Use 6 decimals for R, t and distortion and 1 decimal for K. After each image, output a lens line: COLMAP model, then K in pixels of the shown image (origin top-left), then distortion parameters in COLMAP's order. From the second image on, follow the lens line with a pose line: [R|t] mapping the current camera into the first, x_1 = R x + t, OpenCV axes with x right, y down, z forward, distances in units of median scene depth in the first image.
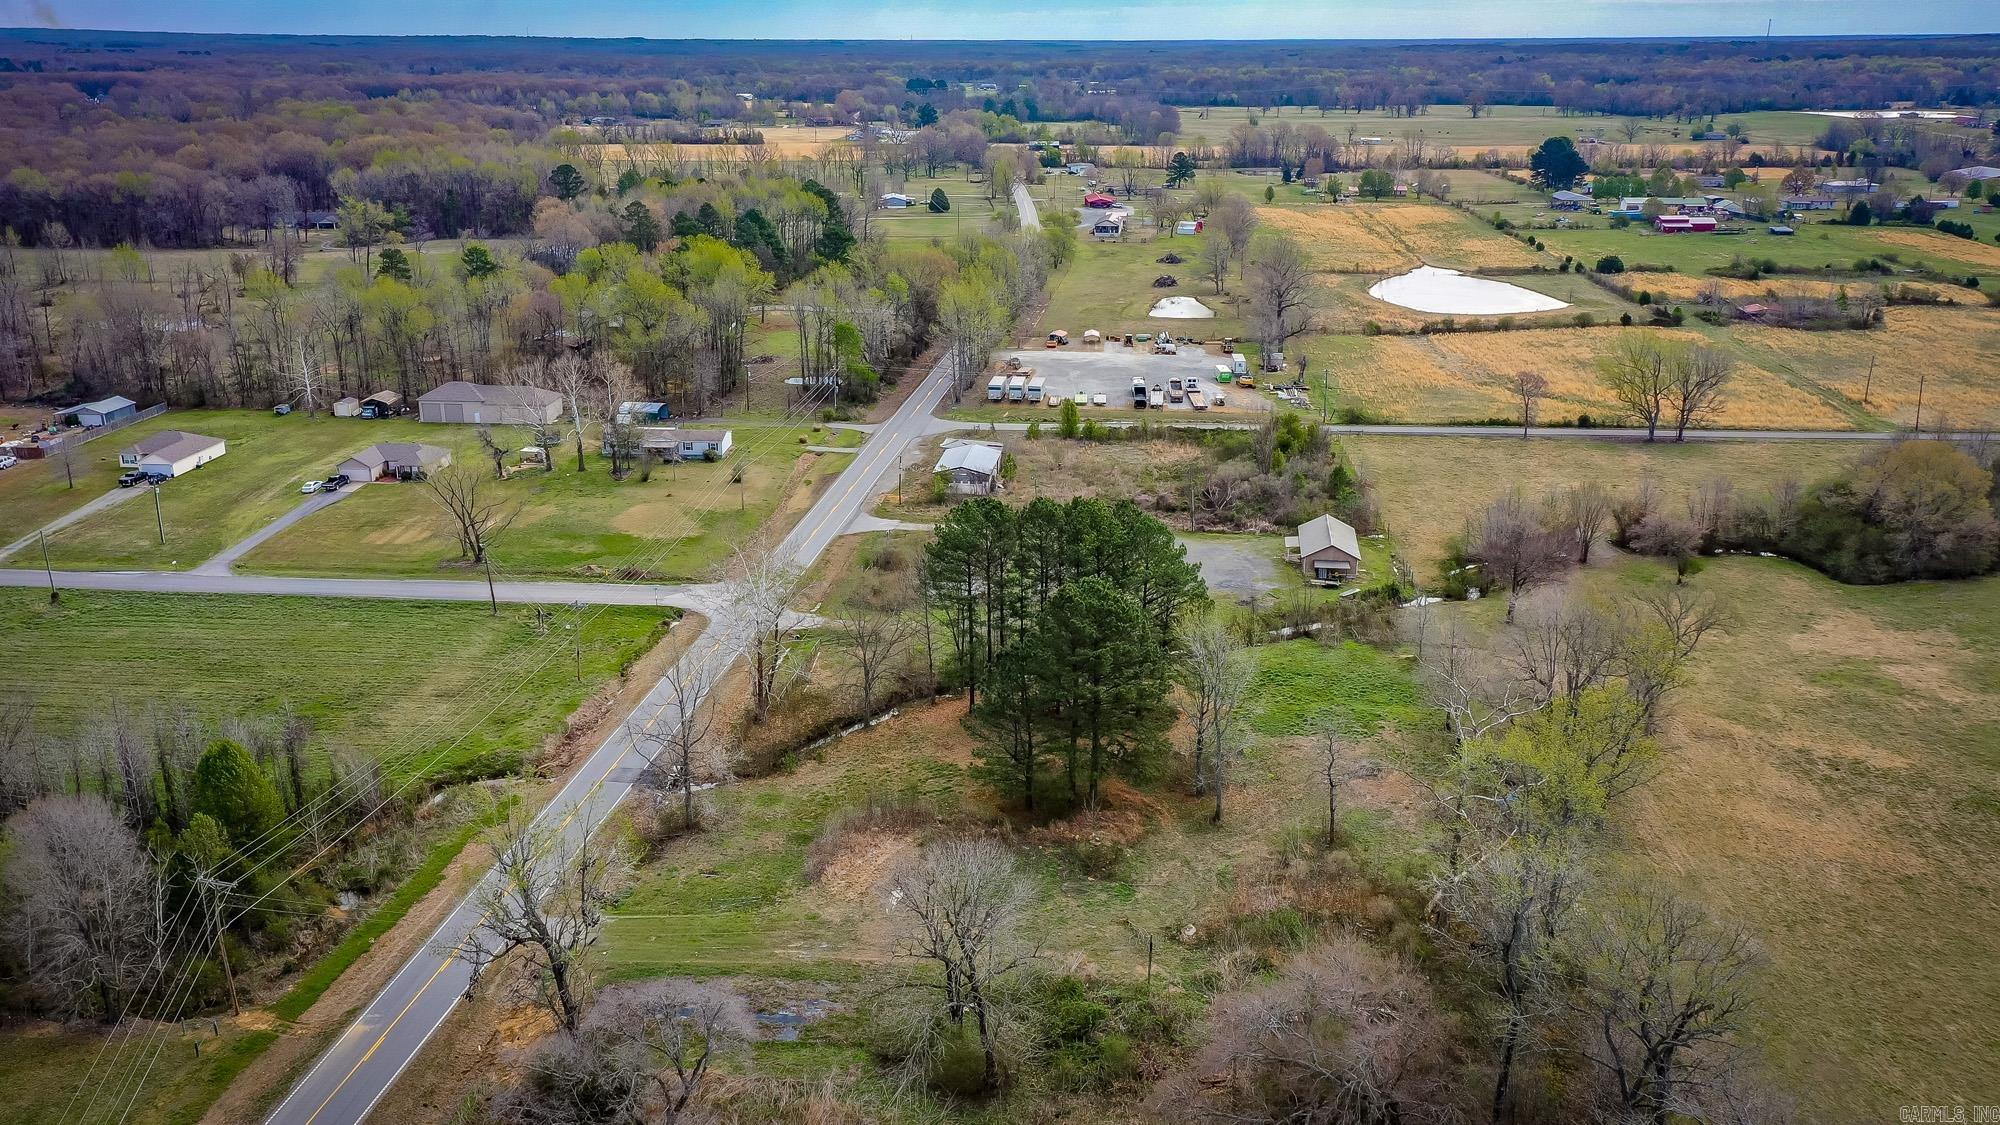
lens RADIAL K [[1610.4, 0, 1007.7], [0, 1610.4, 555.3], [0, 0, 1]] dist [0.012920, 0.008487]
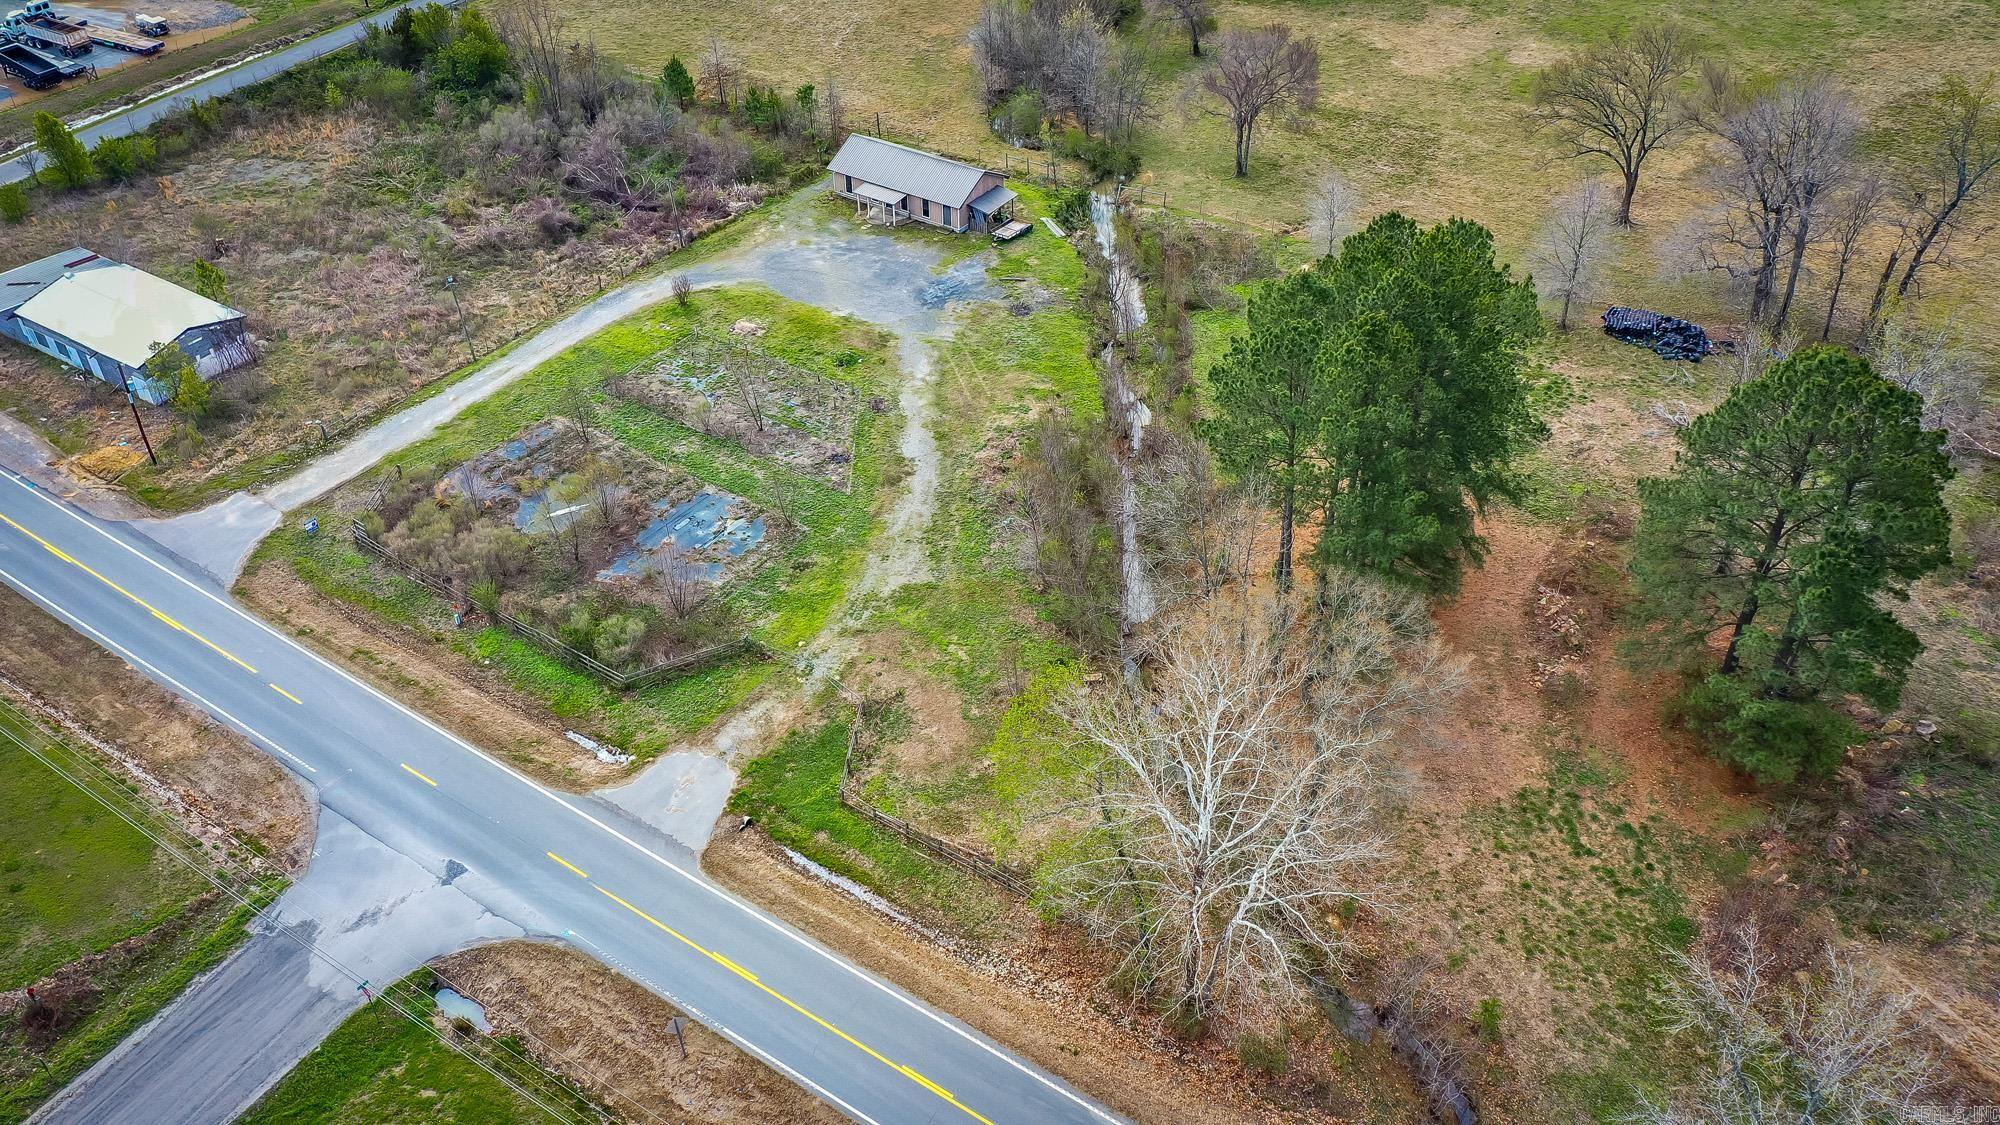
lens RADIAL K [[1610.4, 0, 1007.7], [0, 1610.4, 555.3], [0, 0, 1]] dist [0.012920, 0.008487]
pose [[0.453404, -0.547292, 0.703489, -0.336023], [0.280538, 0.836792, 0.470189, -0.178974], [-0.846004, -0.015830, 0.532941, 0.641669]]
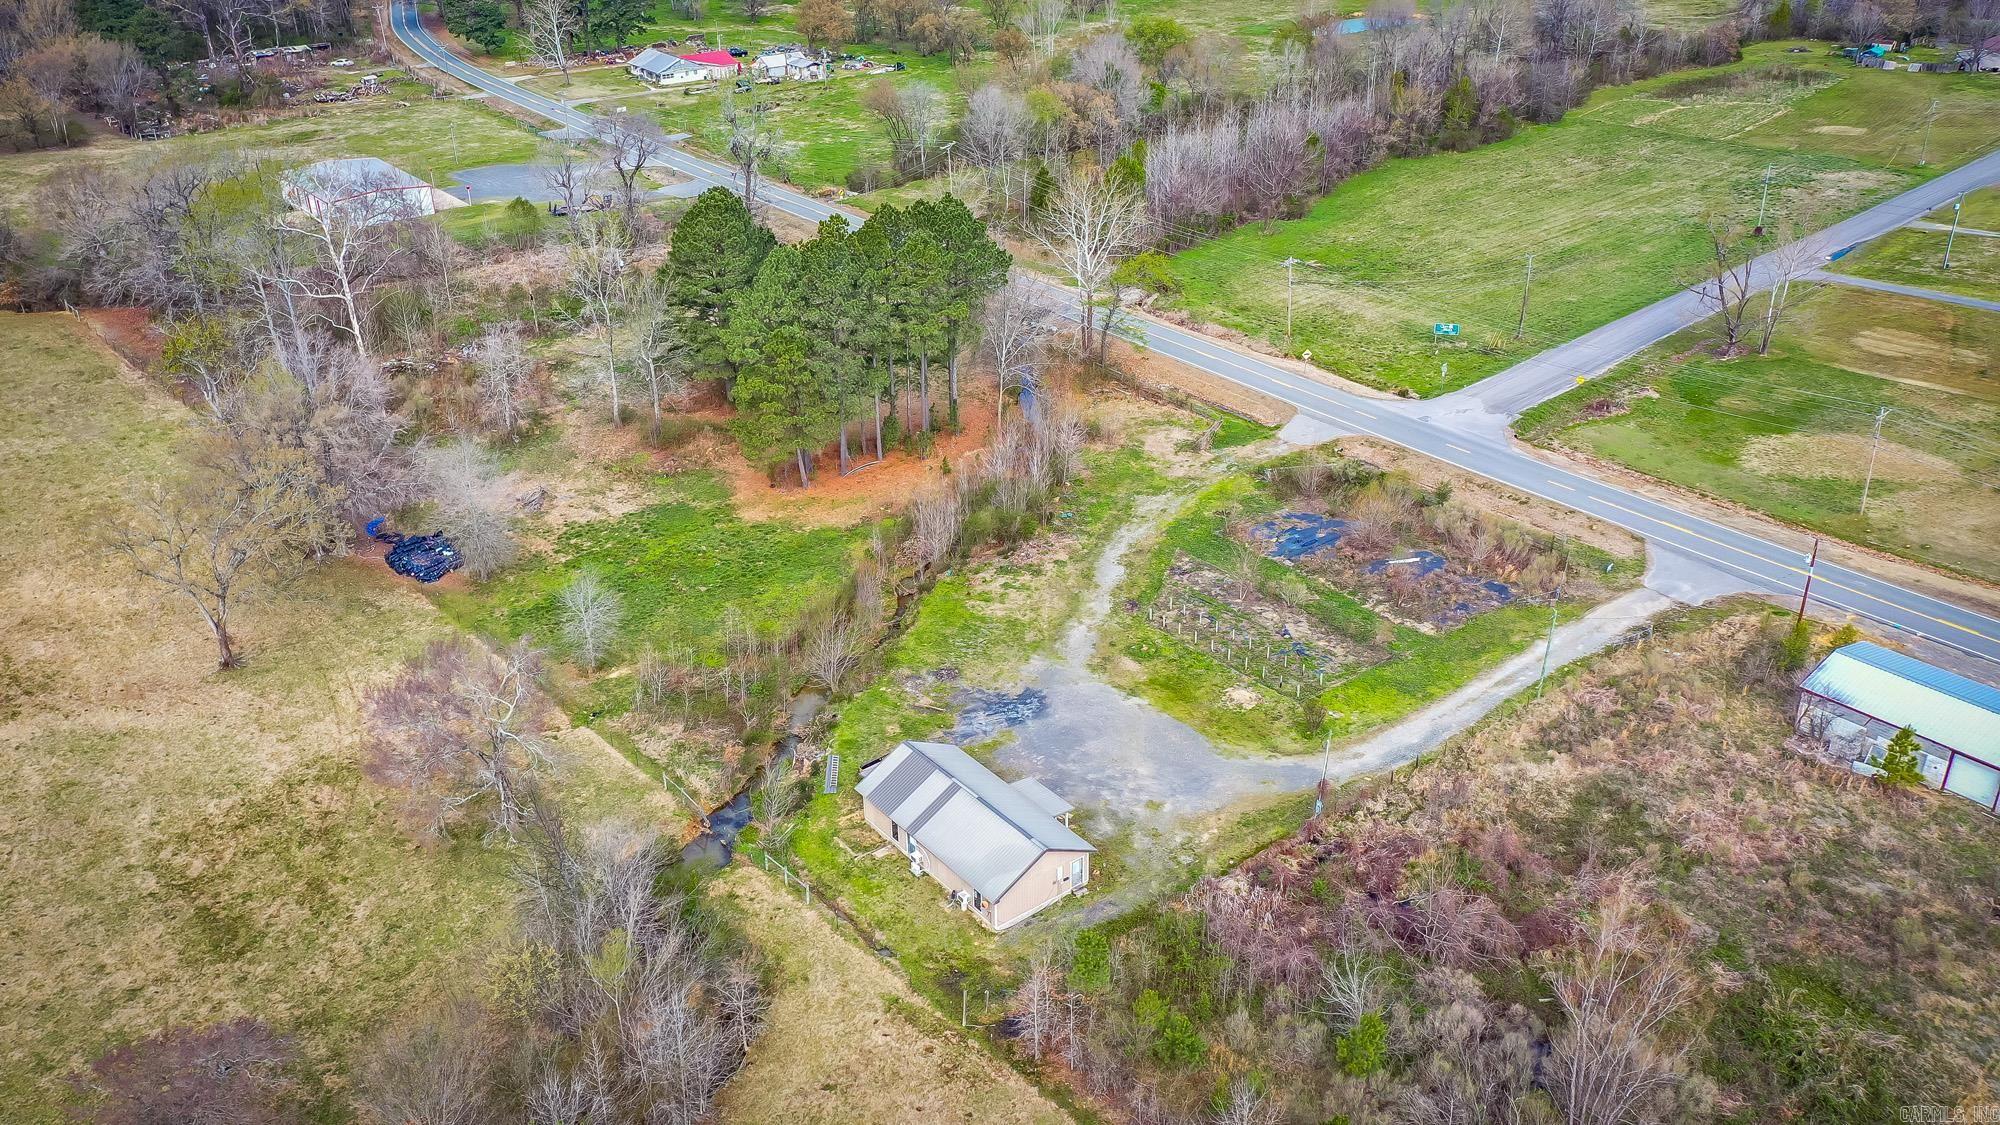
lens RADIAL K [[1610.4, 0, 1007.7], [0, 1610.4, 555.3], [0, 0, 1]] dist [0.012920, 0.008487]
pose [[-0.706123, 0.331862, -0.625506, 0.460054], [-0.195709, 0.757492, 0.622820, -0.353405], [0.680505, 0.562205, -0.469934, 1.212998]]
